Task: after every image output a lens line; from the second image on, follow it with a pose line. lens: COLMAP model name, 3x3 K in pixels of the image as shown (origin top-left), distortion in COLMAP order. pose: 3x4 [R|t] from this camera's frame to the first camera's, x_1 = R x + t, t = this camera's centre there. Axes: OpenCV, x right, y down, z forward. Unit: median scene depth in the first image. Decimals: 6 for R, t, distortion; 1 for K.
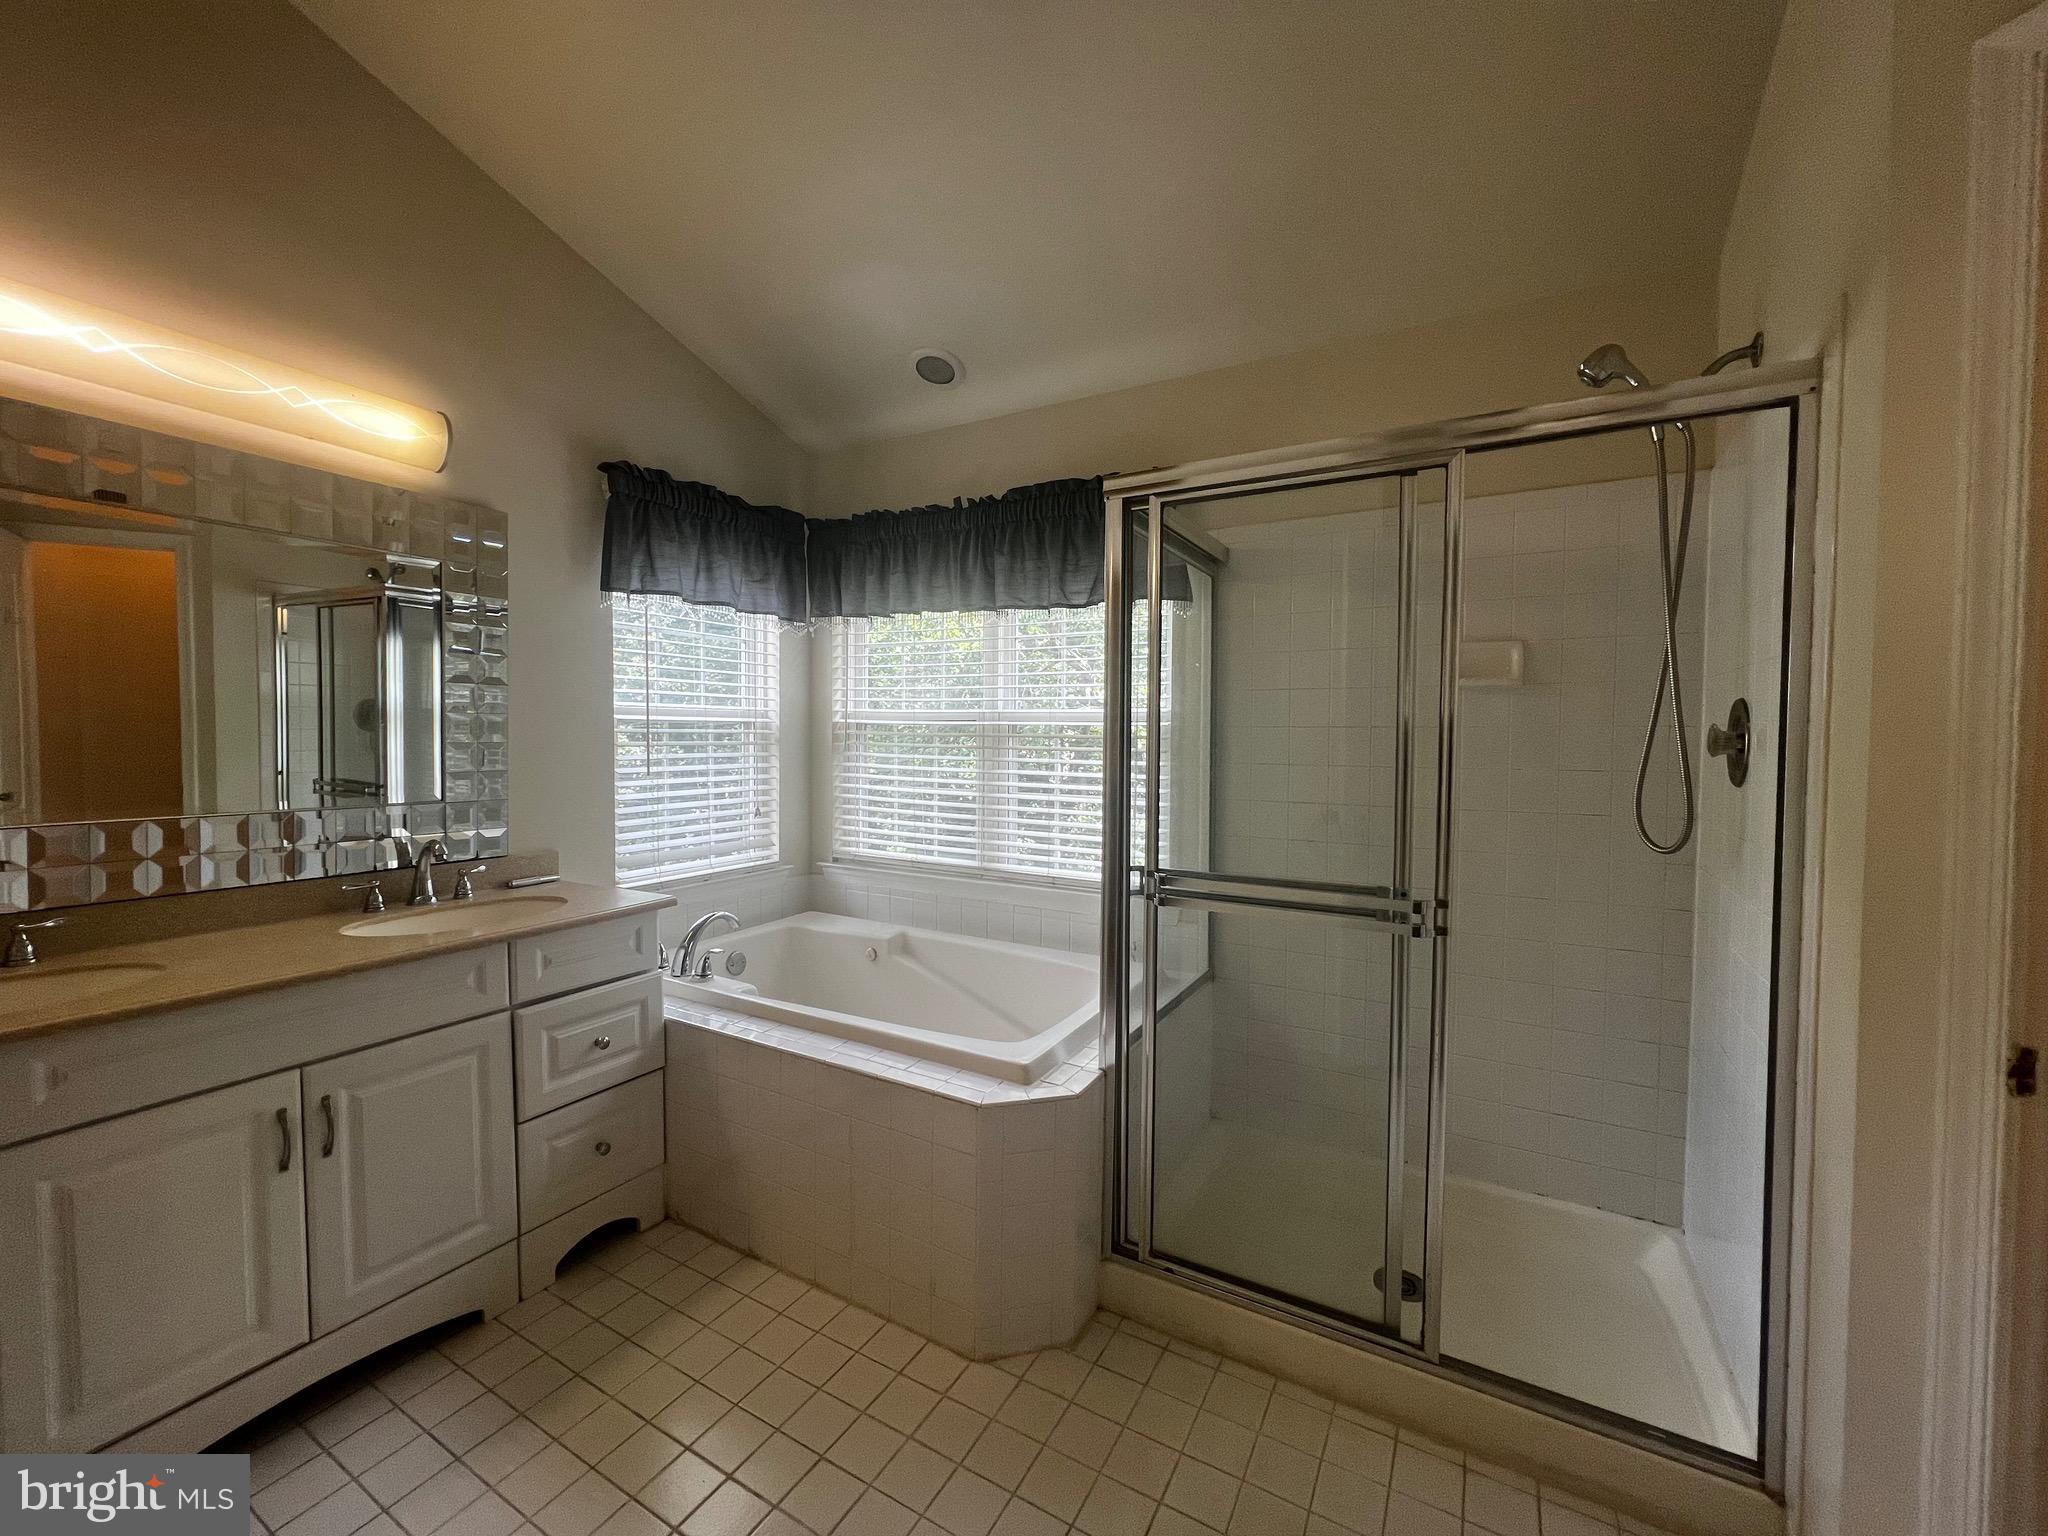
lens RADIAL K [[825.3, 0, 1021.6], [0, 825.3, 760.2], [0, 0, 1]] dist [-0.001772, 0.000202]
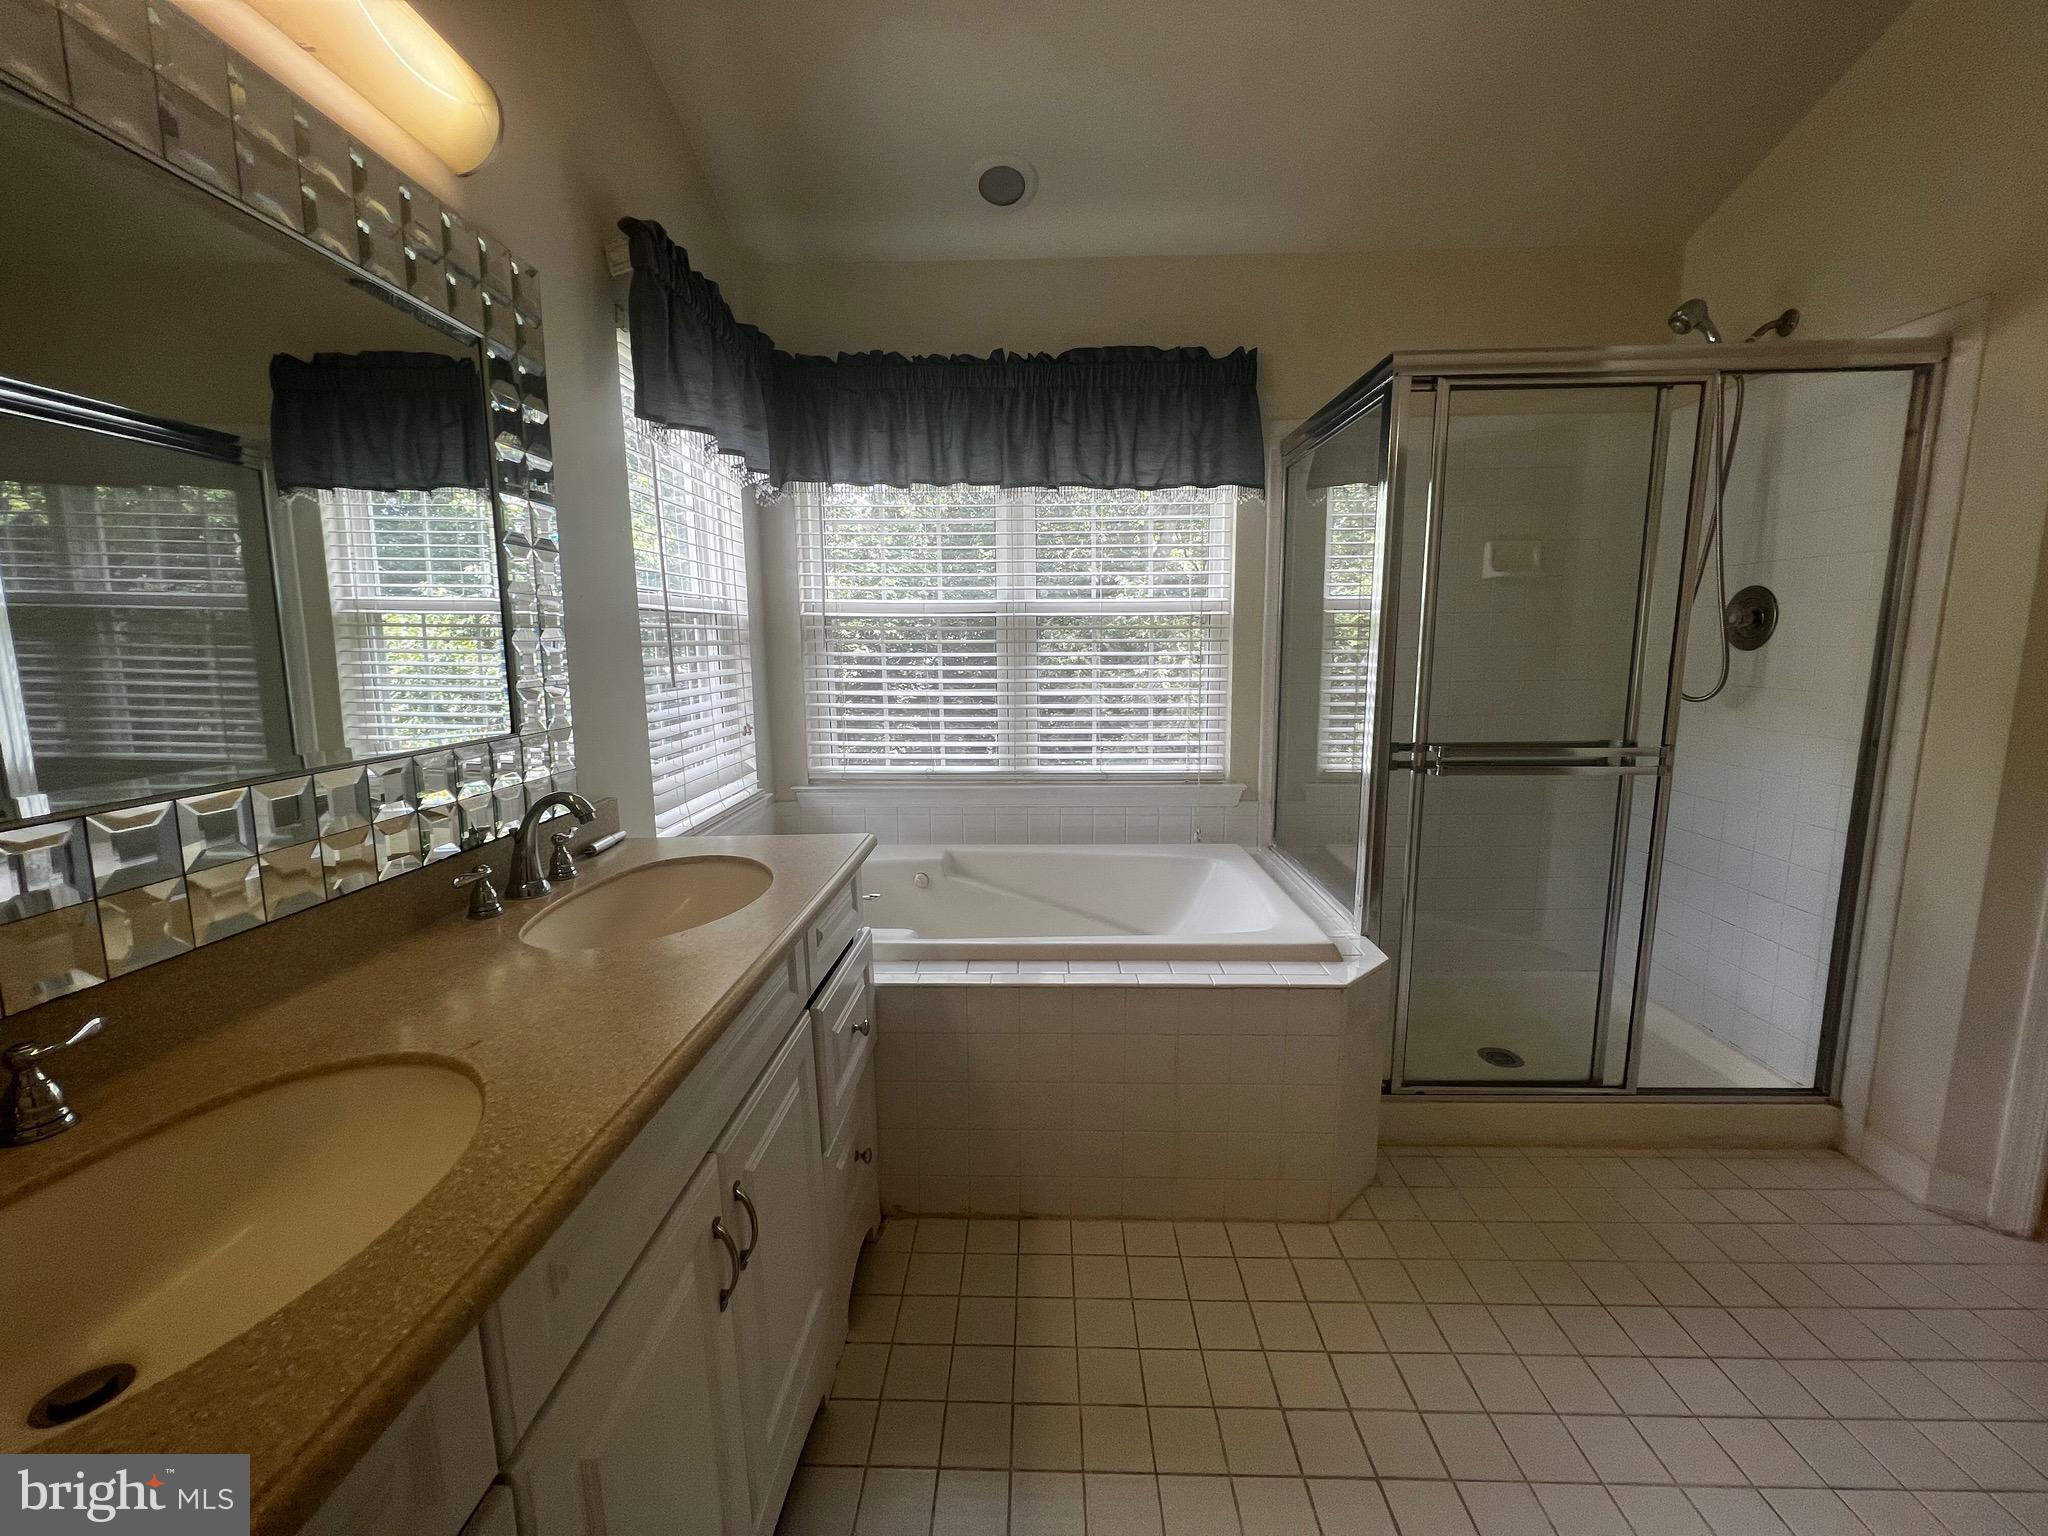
lens RADIAL K [[825.3, 0, 1021.6], [0, 825.3, 760.2], [0, 0, 1]] dist [-0.001772, 0.000202]
pose [[0.879649, -0.086904, 0.467616, -0.527951], [0.032551, 0.991860, 0.123099, 0.003262], [-0.474507, -0.093063, 0.875318, 0.203846]]
